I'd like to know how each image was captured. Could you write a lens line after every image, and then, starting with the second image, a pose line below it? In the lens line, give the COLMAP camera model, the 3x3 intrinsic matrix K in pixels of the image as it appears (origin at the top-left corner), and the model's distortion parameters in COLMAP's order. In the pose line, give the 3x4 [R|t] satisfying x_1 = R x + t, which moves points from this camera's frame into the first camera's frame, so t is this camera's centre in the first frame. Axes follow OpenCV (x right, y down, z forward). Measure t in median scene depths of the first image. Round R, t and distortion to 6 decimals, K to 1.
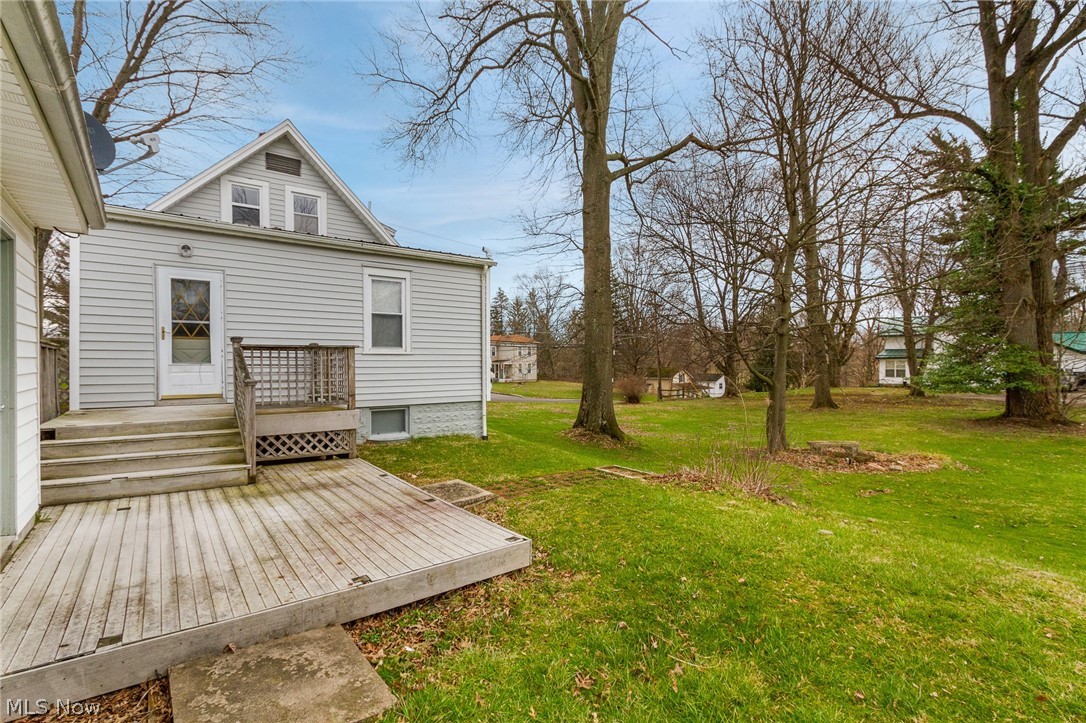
lens RADIAL K [[501.1, 0, 541.6], [0, 501.1, 365.3], [0, 0, 1]] dist [0.002976, 0.000980]
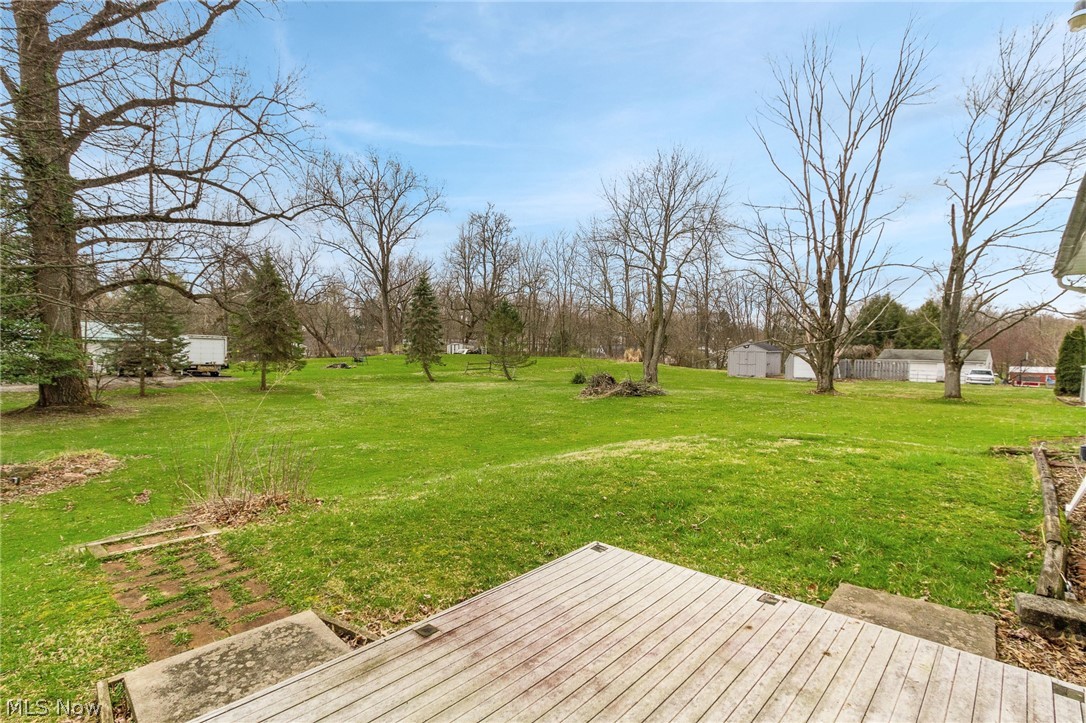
lens RADIAL K [[501.1, 0, 541.6], [0, 501.1, 361.9], [0, 0, 1]] dist [0.002976, 0.000980]
pose [[-0.151490, -0.020108, 0.988254, -0.867886], [-0.002467, 0.999798, 0.019965, -0.020303], [-0.988456, 0.000586, -0.151509, 1.122272]]
